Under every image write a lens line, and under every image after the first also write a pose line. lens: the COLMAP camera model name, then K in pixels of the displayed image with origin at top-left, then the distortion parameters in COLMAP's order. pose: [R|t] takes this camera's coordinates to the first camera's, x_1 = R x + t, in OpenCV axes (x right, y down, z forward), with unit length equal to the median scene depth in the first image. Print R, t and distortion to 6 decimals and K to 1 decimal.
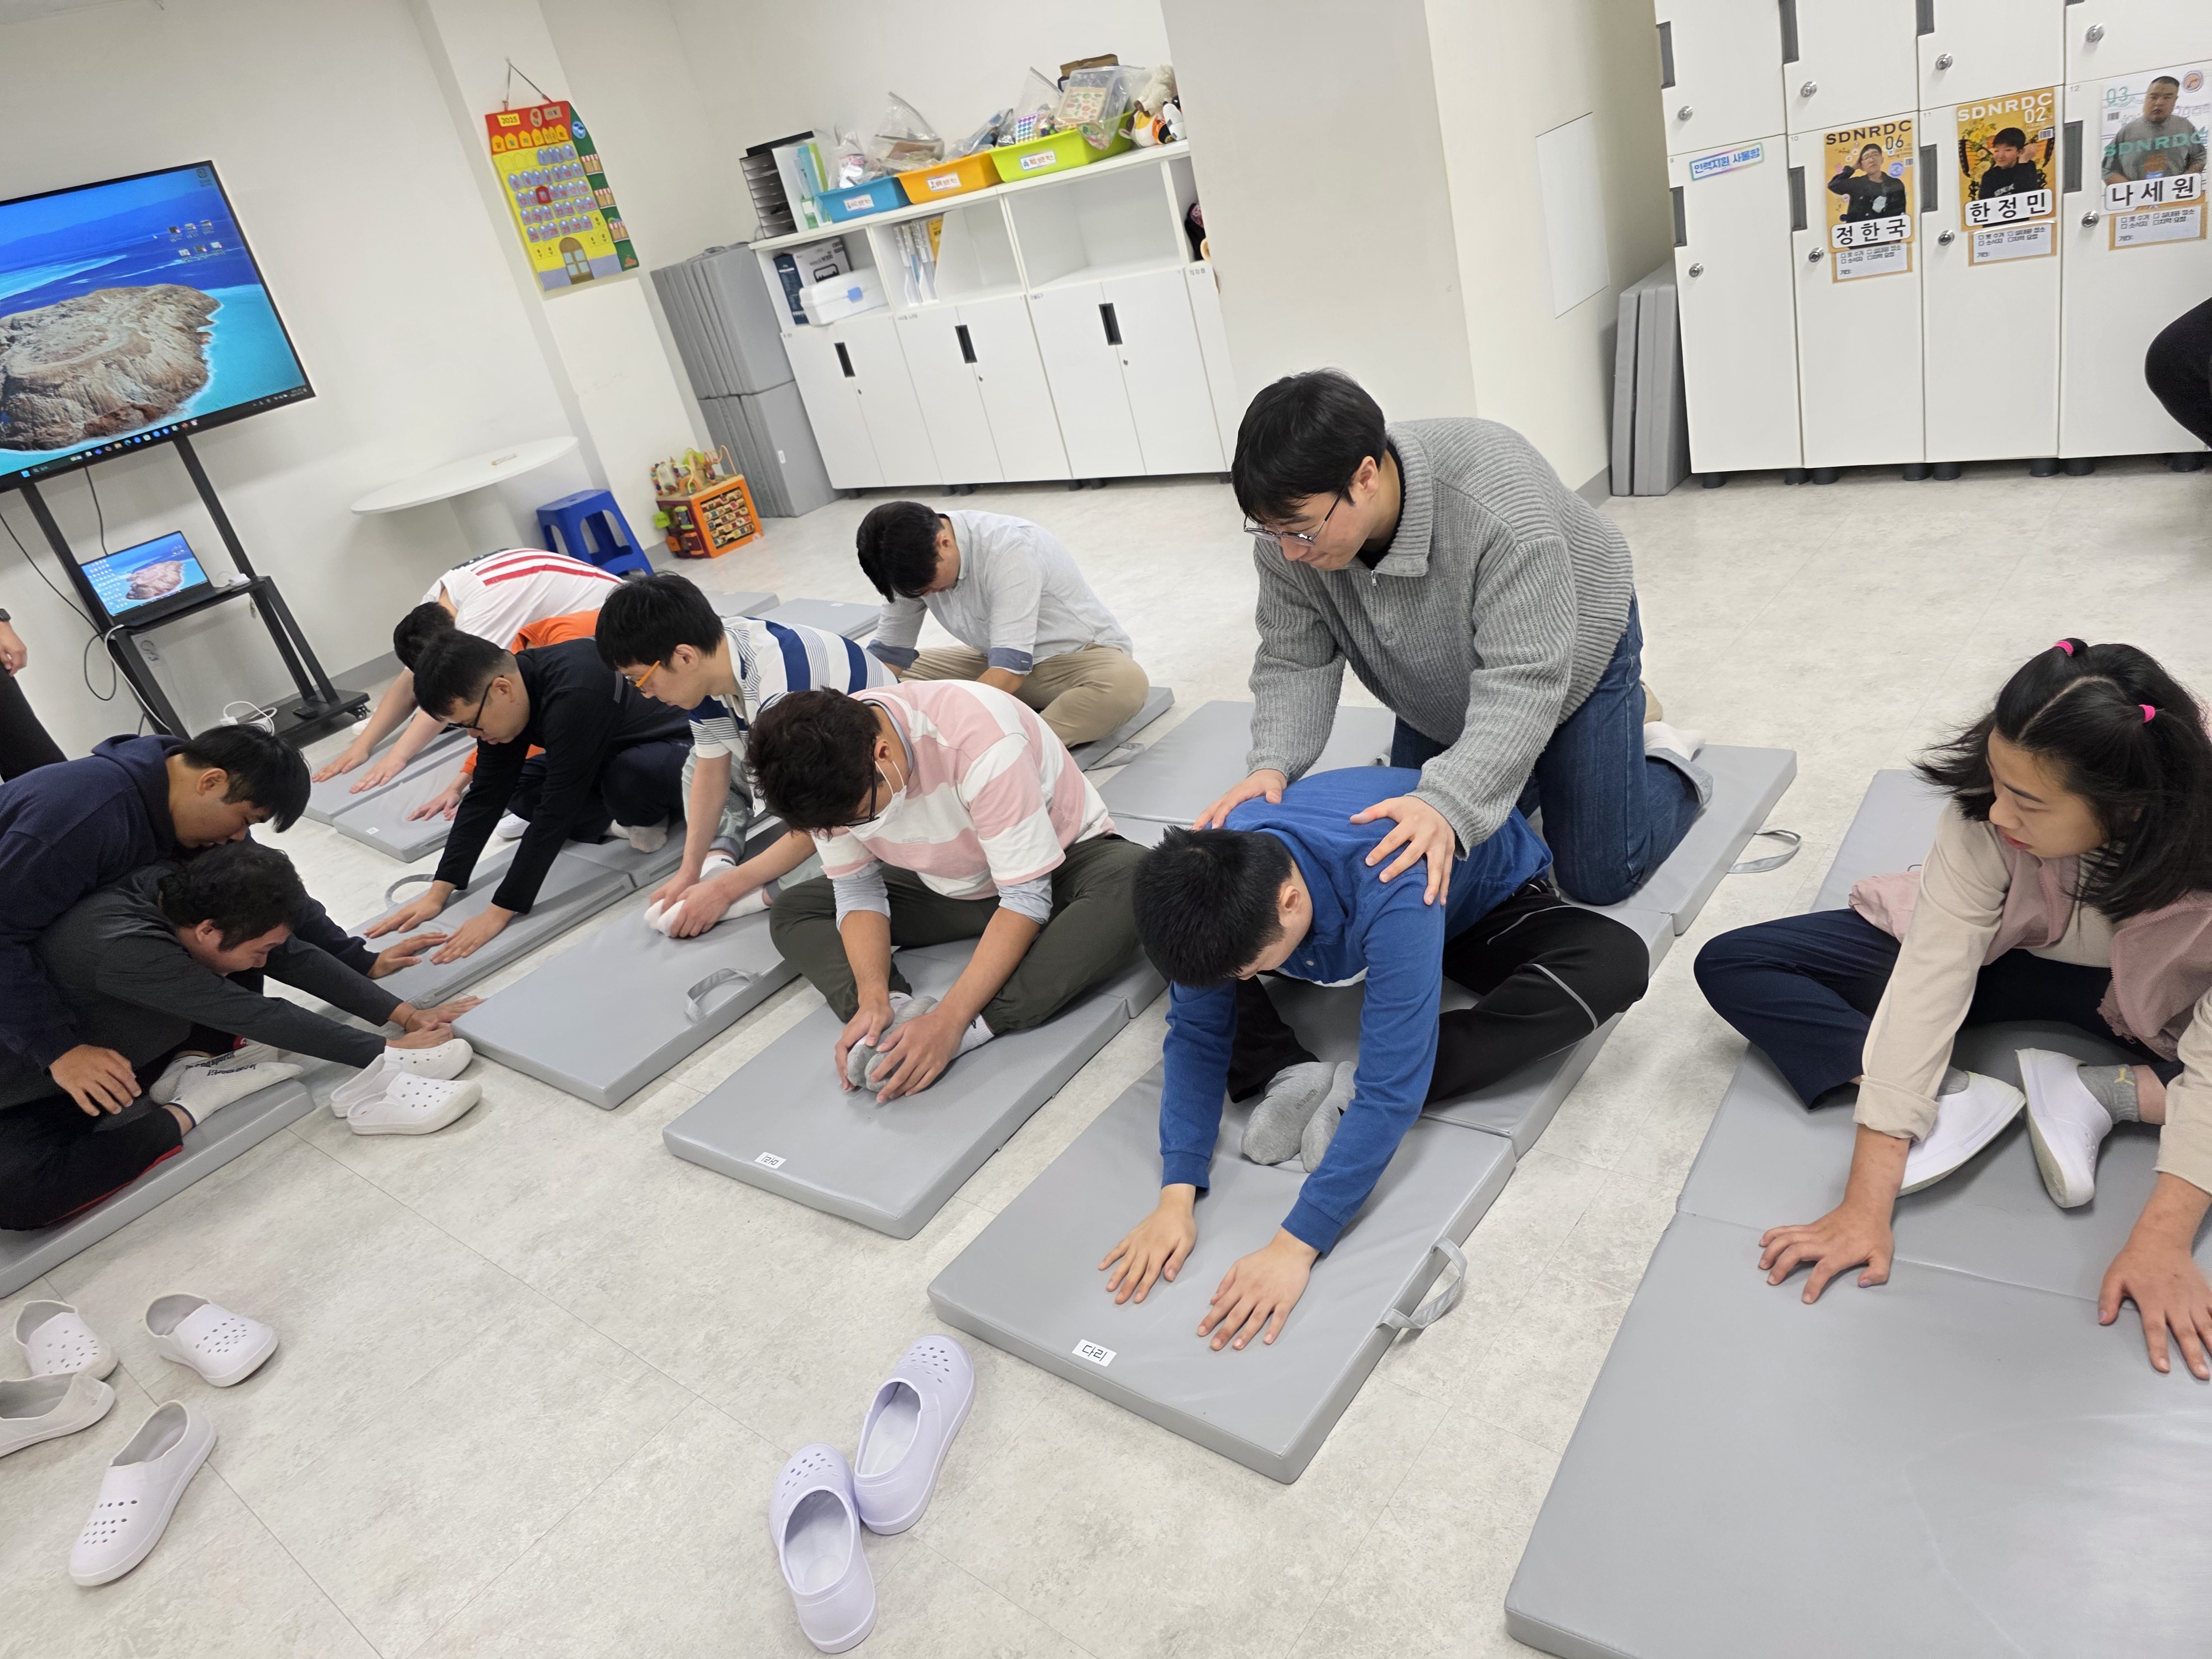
lens RADIAL K [[1584.2, 0, 1102.5], [0, 1584.2, 856.6], [0, 0, 1]] dist [0.057360, -0.055441]
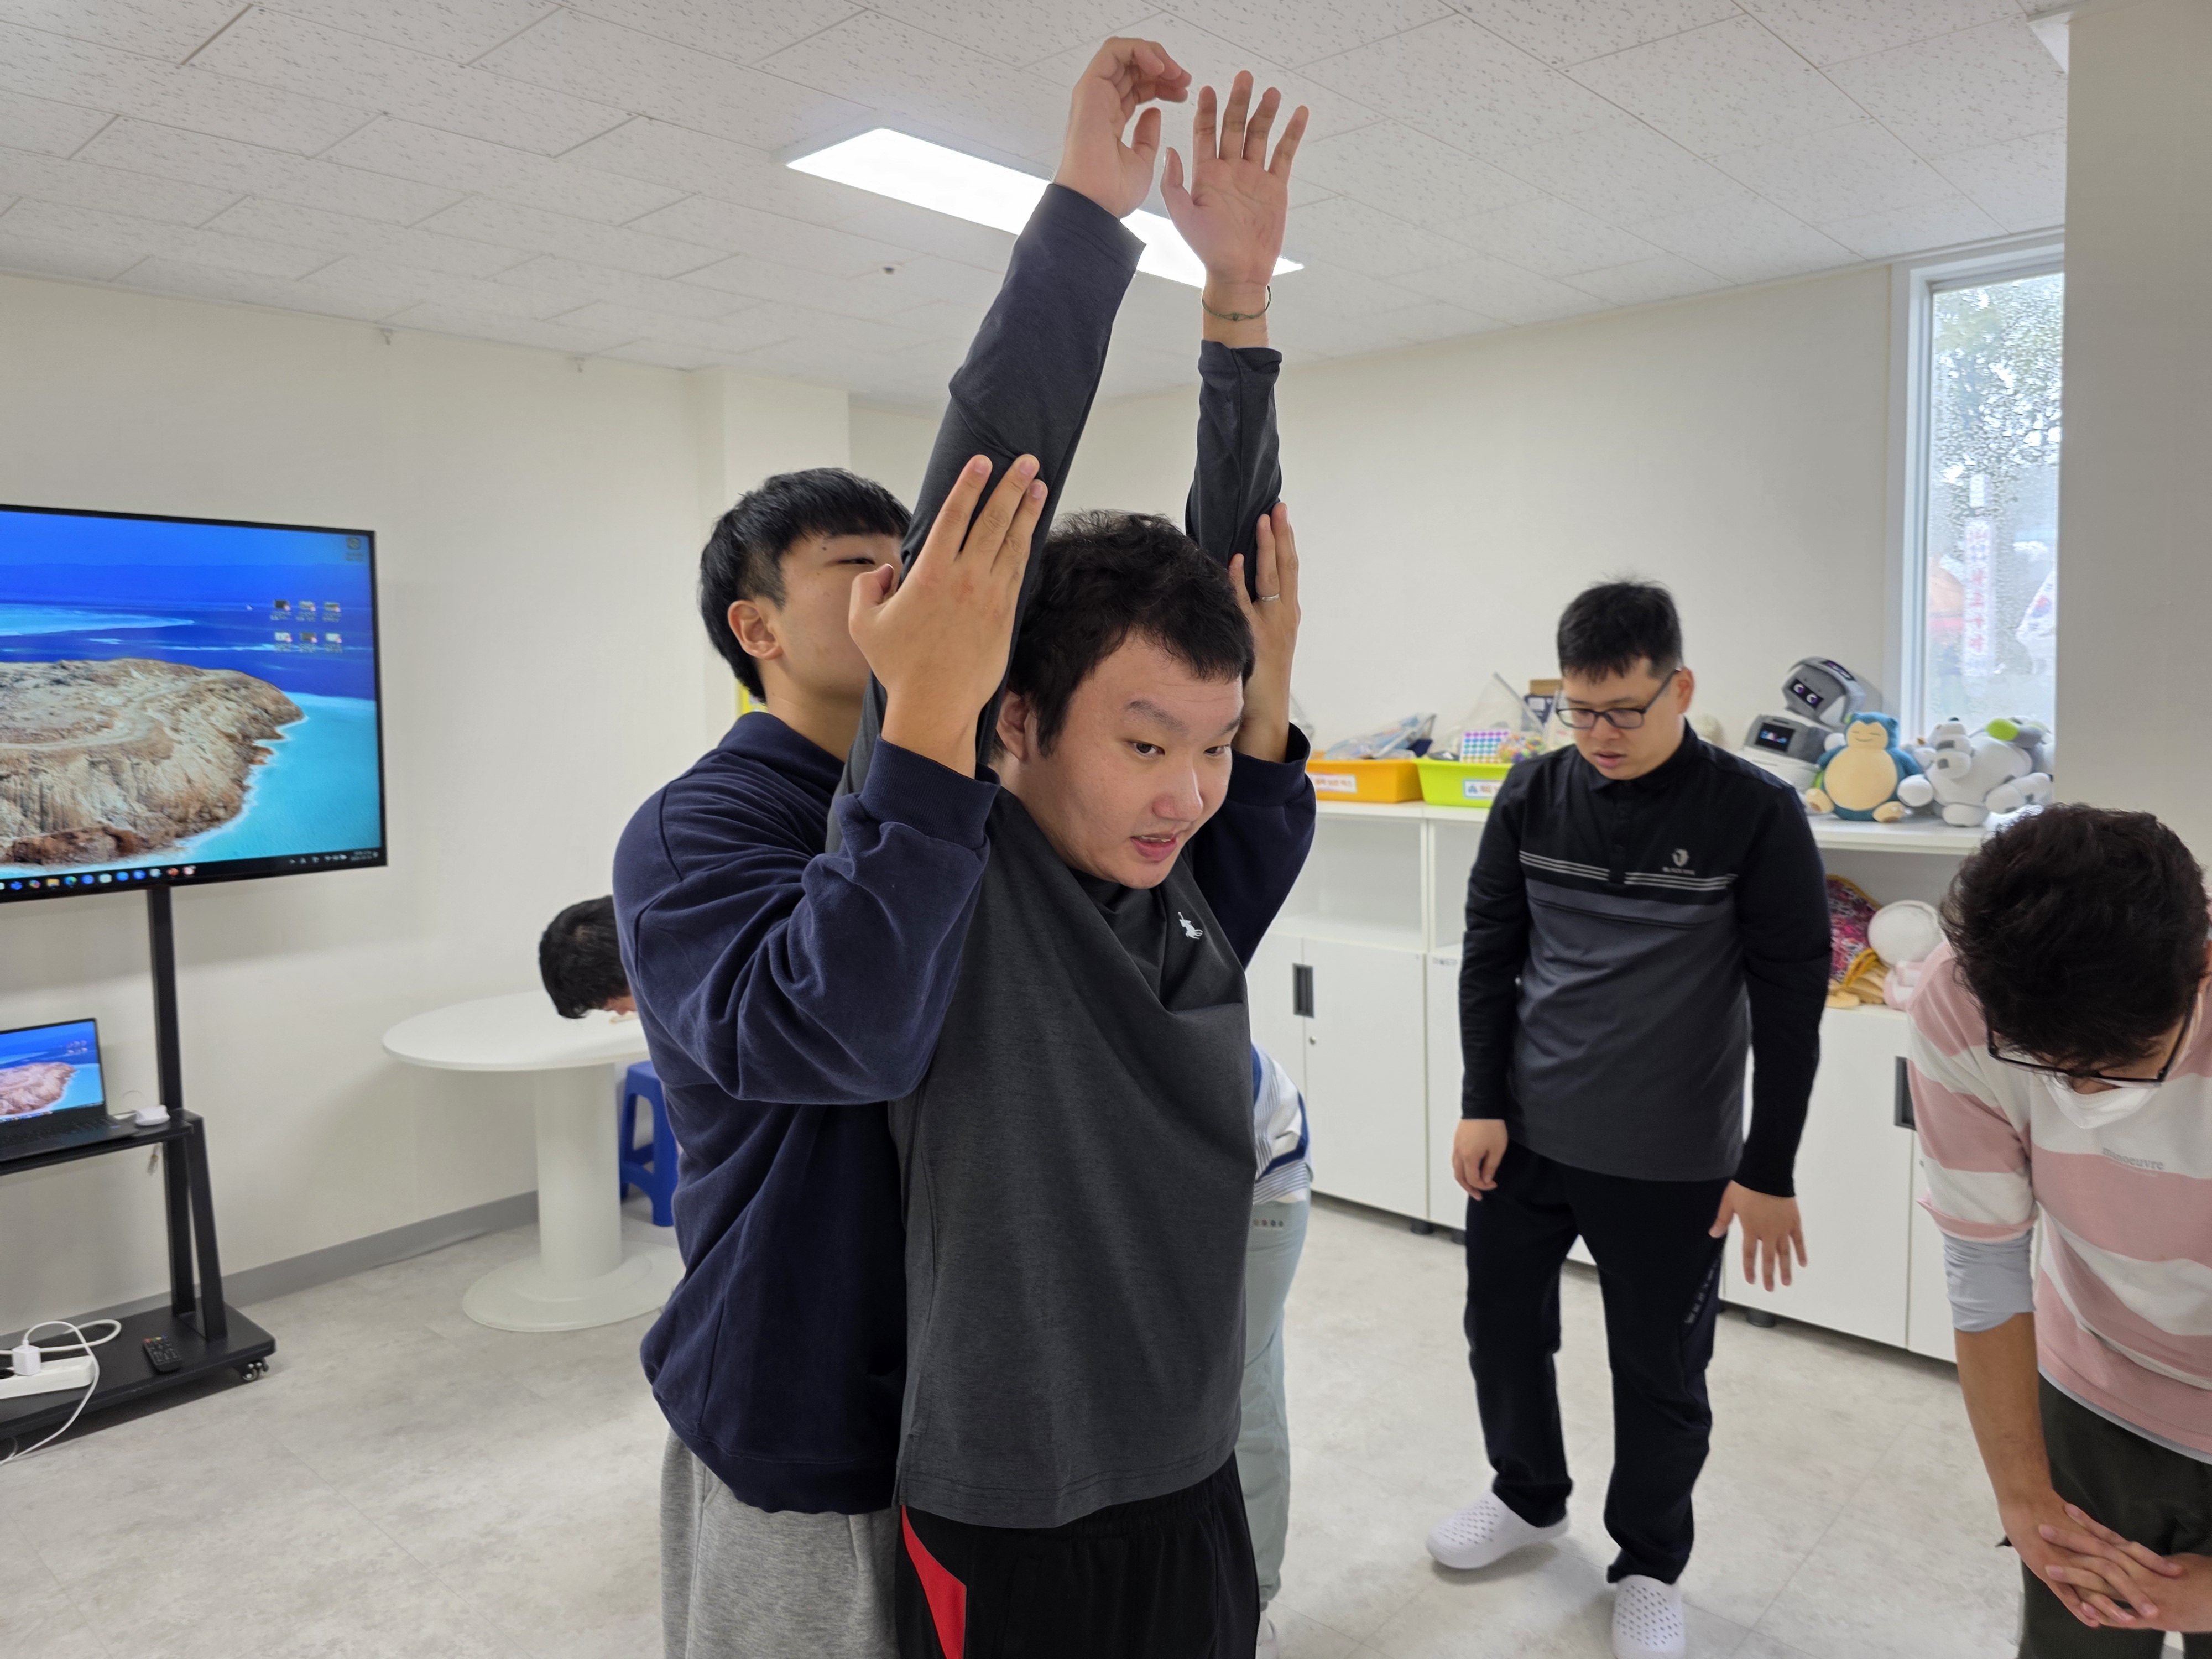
lens RADIAL K [[1525.7, 0, 1052.2], [0, 1525.7, 783.0], [0, 0, 1]] dist [0.065456, -0.061247]
pose [[0.972841, 0.228703, -0.035710, -0.217059], [-0.225999, 0.905107, -0.360147, -0.157483], [-0.050046, 0.358437, 0.932212, 0.395593]]
